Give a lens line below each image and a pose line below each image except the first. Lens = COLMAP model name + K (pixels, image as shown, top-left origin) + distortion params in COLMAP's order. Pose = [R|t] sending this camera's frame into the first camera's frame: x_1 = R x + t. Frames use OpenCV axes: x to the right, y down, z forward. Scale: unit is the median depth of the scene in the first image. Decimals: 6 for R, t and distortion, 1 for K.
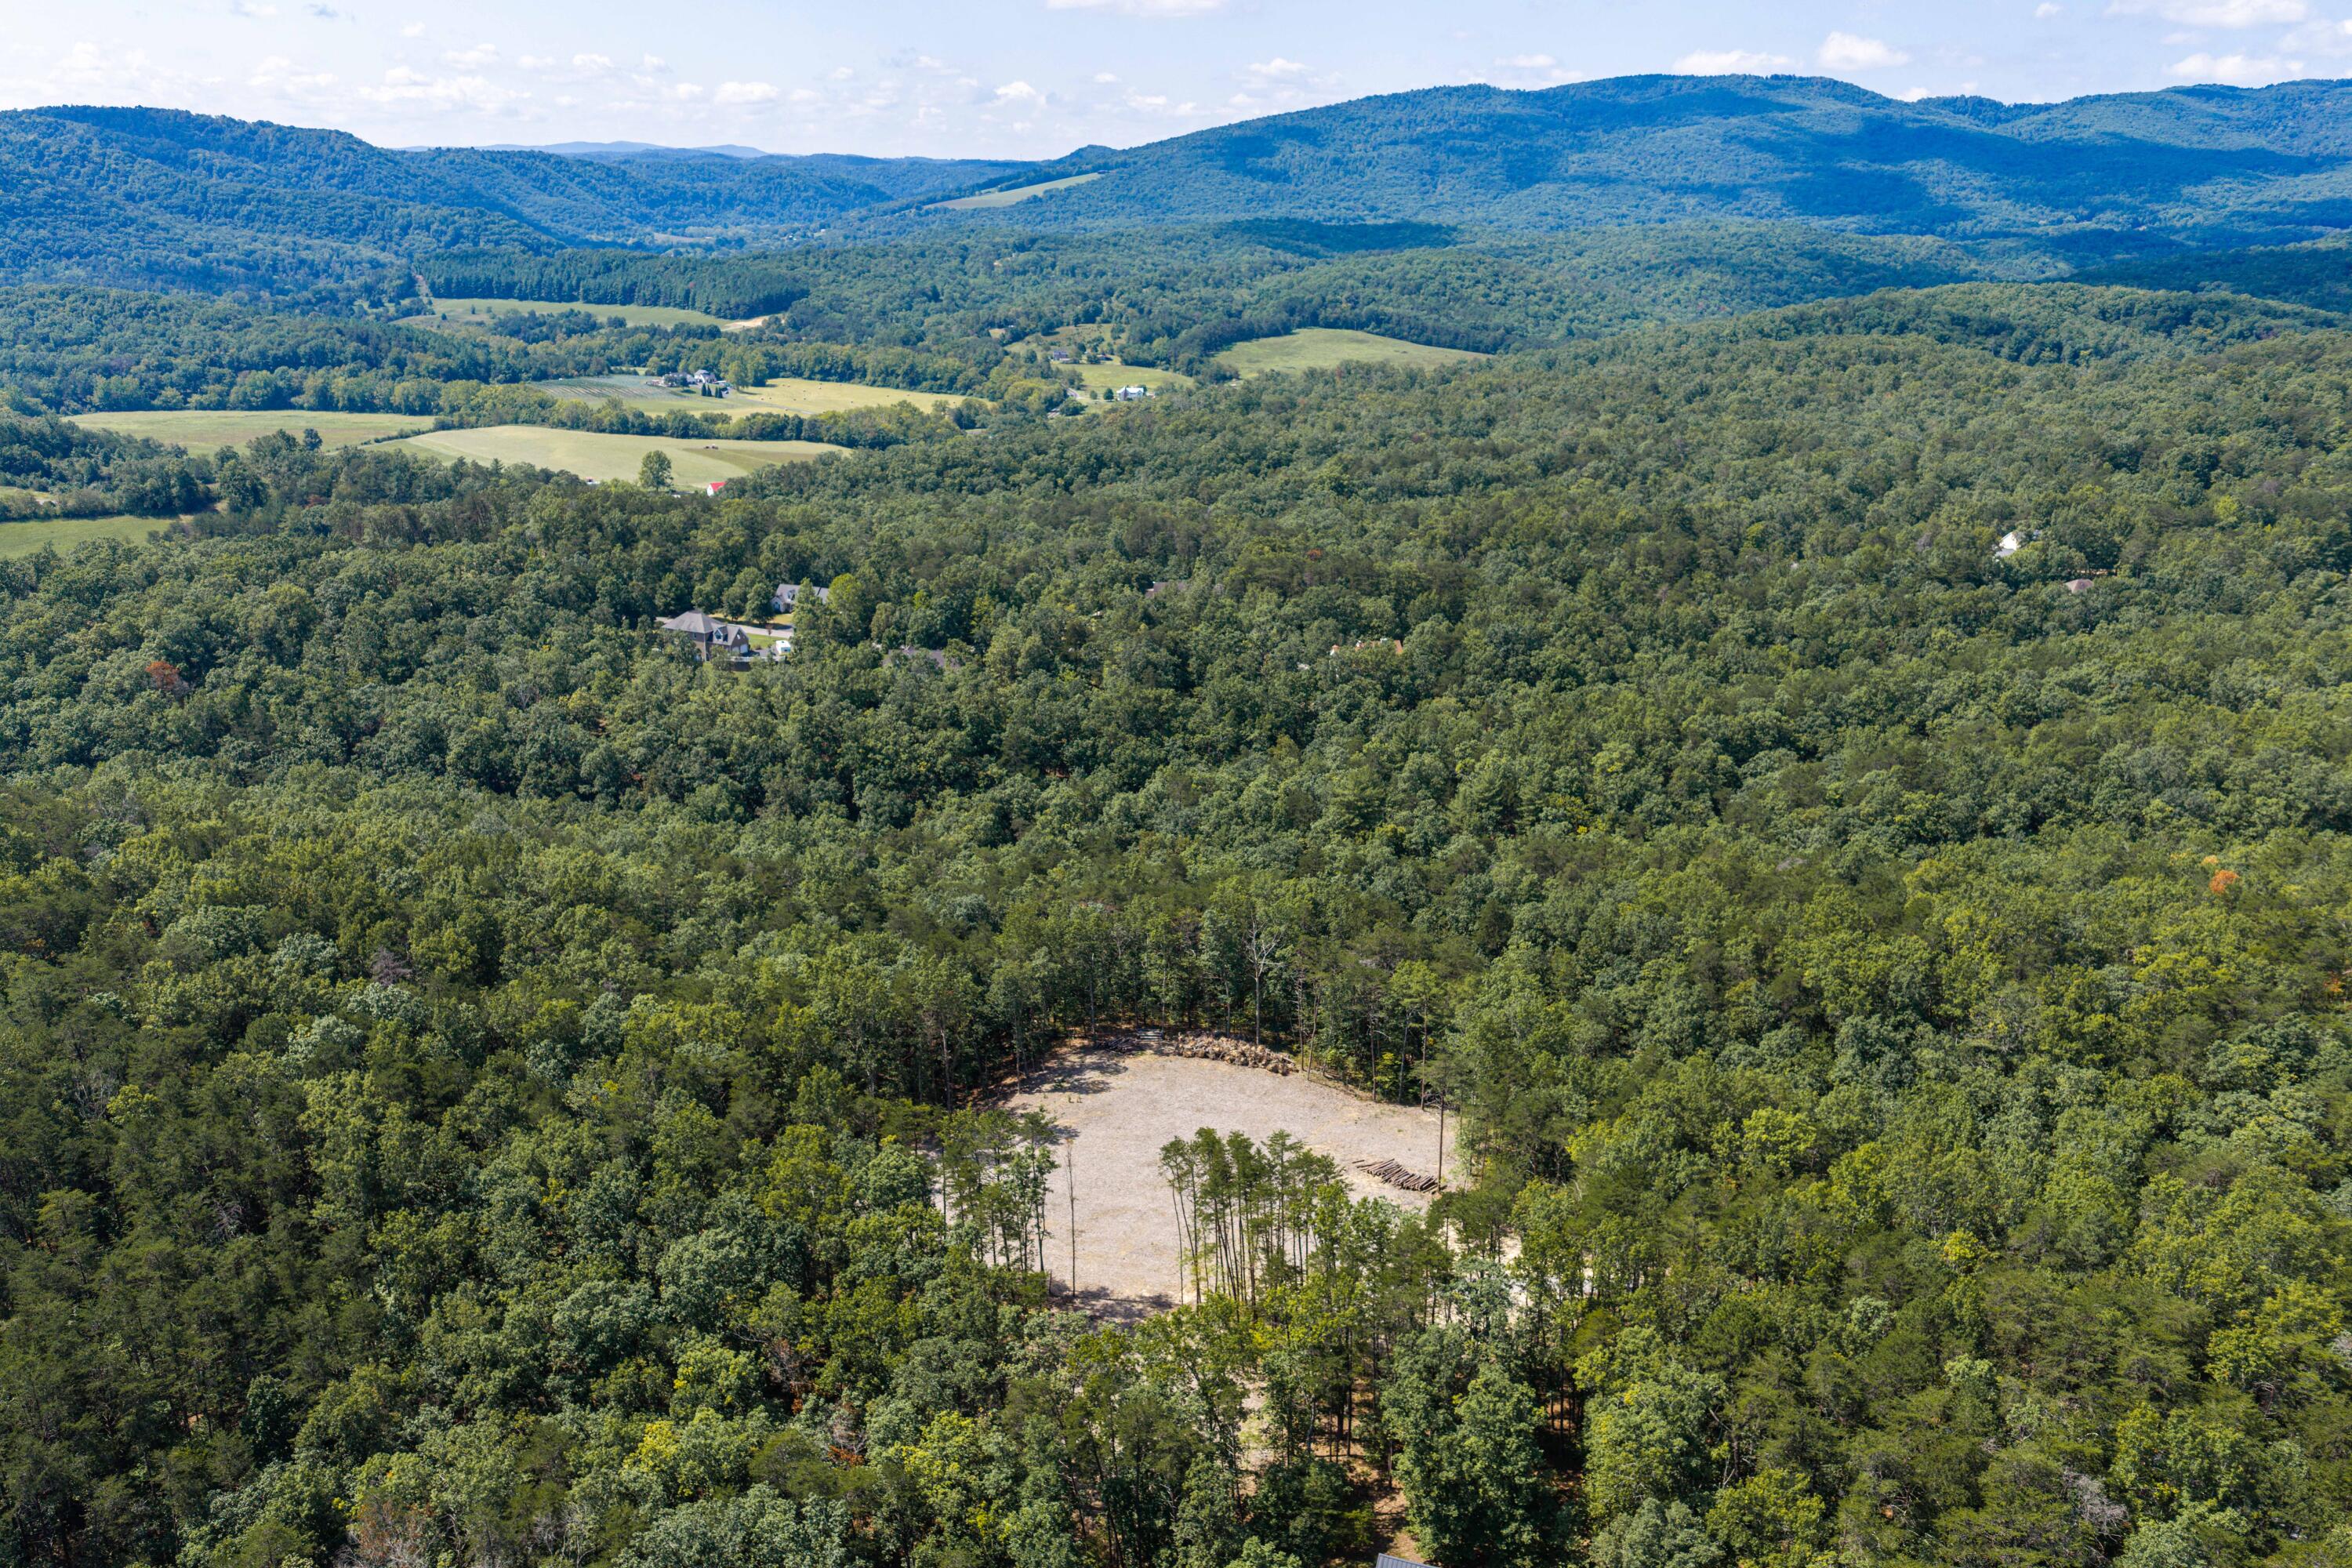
lens RADIAL K [[1942.7, 0, 1183.0], [0, 1942.7, 789.4], [0, 0, 1]] dist [0.012340, -0.020922]
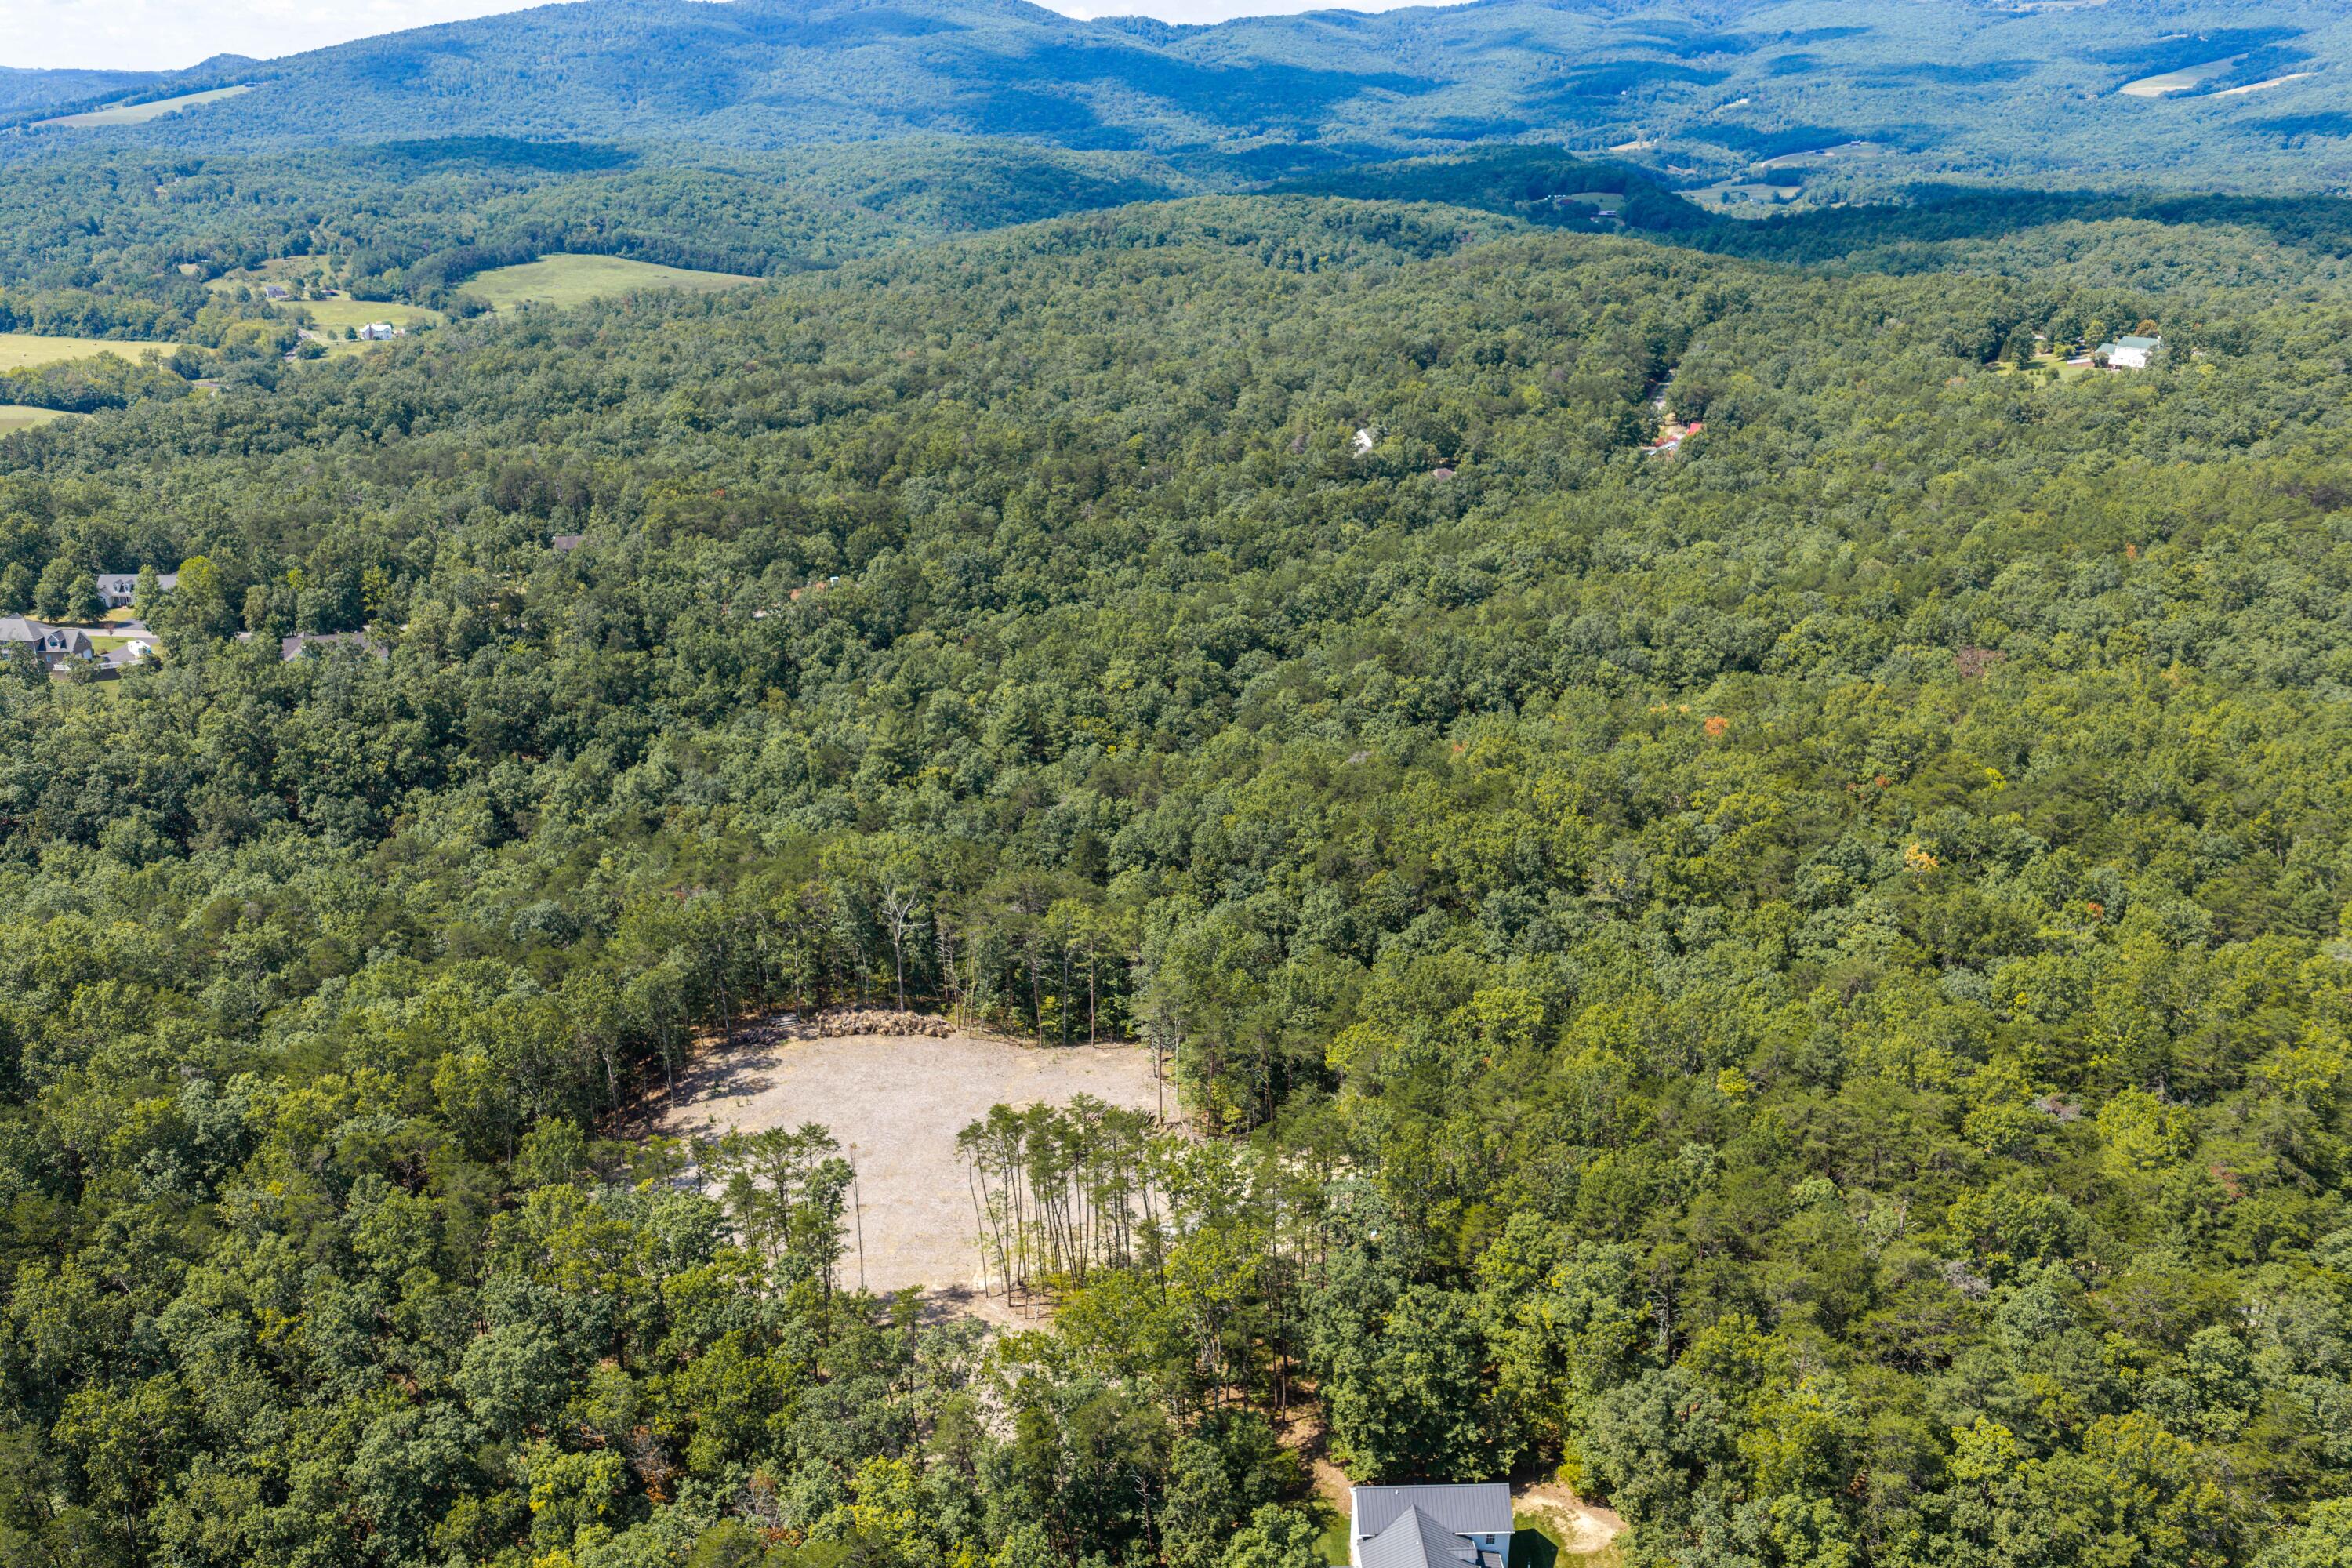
lens RADIAL K [[1942.7, 0, 1183.0], [0, 1942.7, 789.4], [0, 0, 1]] dist [0.012340, -0.020922]
pose [[0.923062, -0.126285, 0.363331, -0.102084], [0.112001, 0.991882, 0.060209, -0.011875], [-0.367985, -0.014884, 0.929713, 0.035490]]
